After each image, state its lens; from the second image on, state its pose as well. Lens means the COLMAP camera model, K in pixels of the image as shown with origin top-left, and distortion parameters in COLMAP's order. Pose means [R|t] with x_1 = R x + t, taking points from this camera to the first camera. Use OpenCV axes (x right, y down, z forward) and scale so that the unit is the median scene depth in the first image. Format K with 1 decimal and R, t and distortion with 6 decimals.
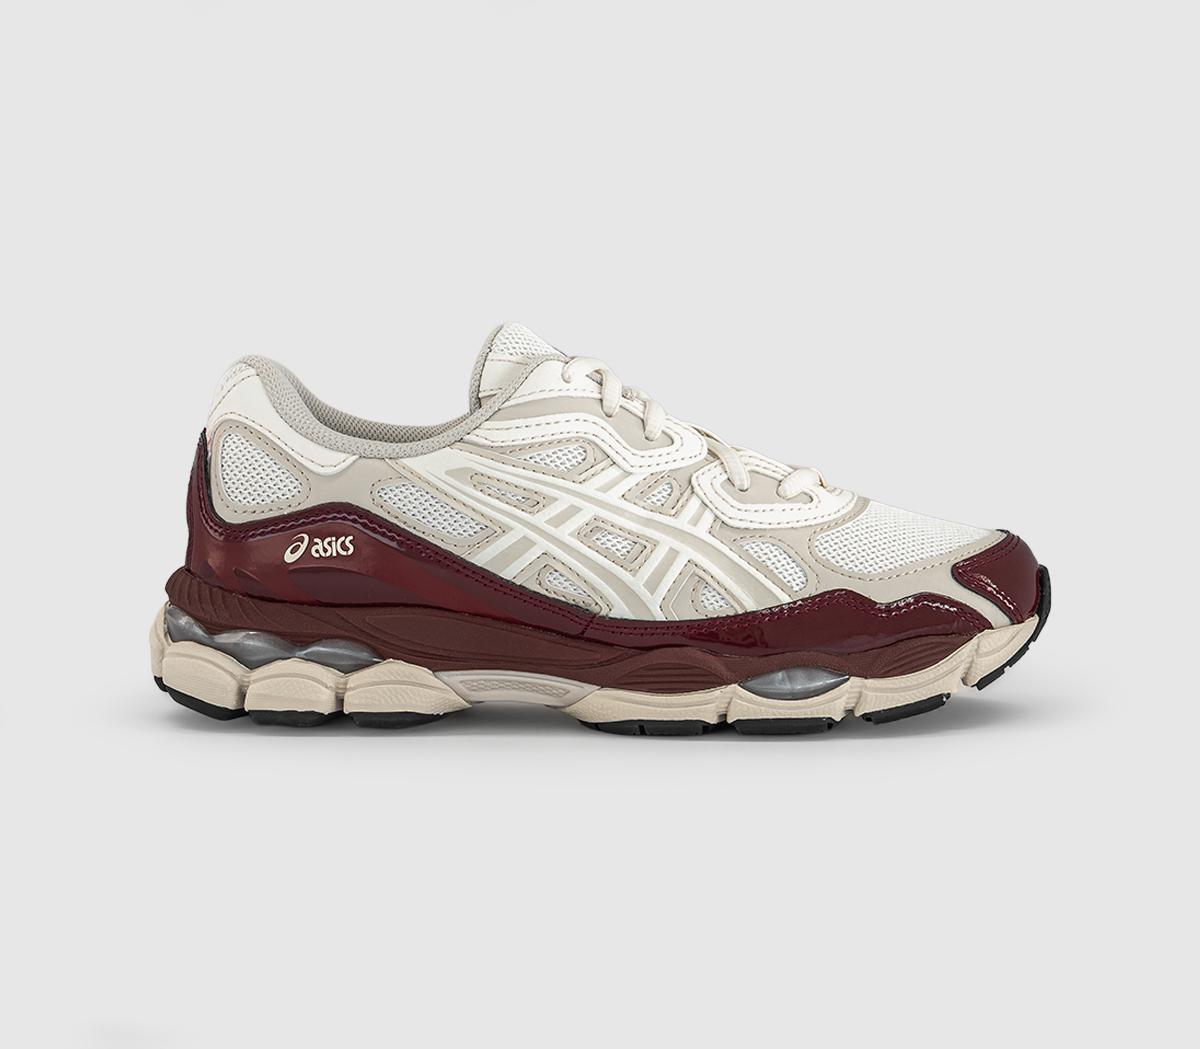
lens RADIAL K [[2167.4, 0, 600.0], [0, 2167.4, 524.5], [0, 0, 1]] dist [-0.023577, -0.023985]
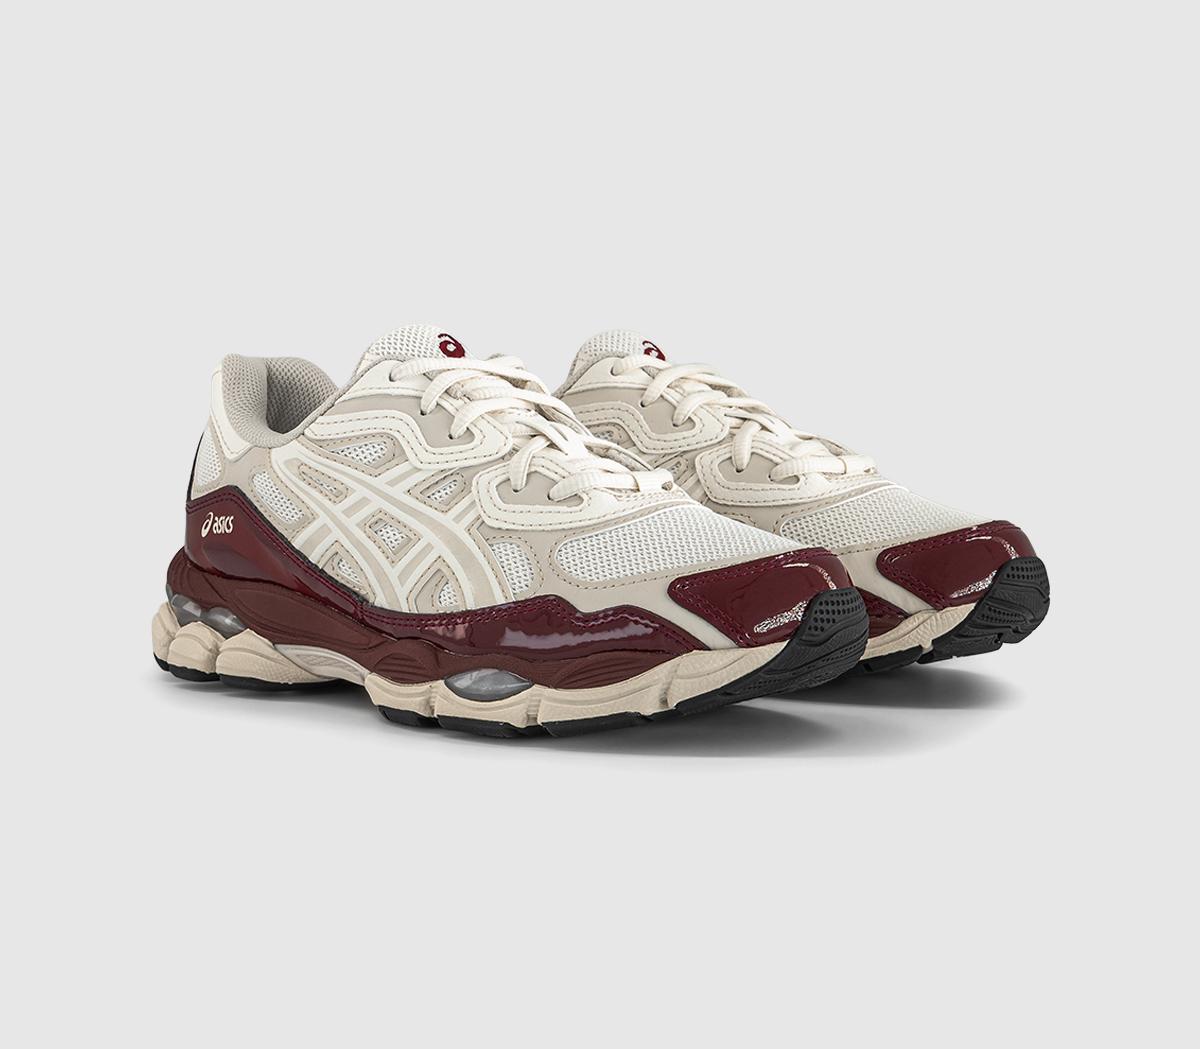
lens RADIAL K [[2167.4, 0, 600.0], [0, 2167.4, 524.5], [0, 0, 1]] dist [-0.023577, -0.023985]
pose [[0.781436, 0.052519, -0.621772, 0.728457], [-0.050339, 0.998510, 0.021075, -0.023464], [0.621952, 0.014830, 0.782915, 0.244267]]
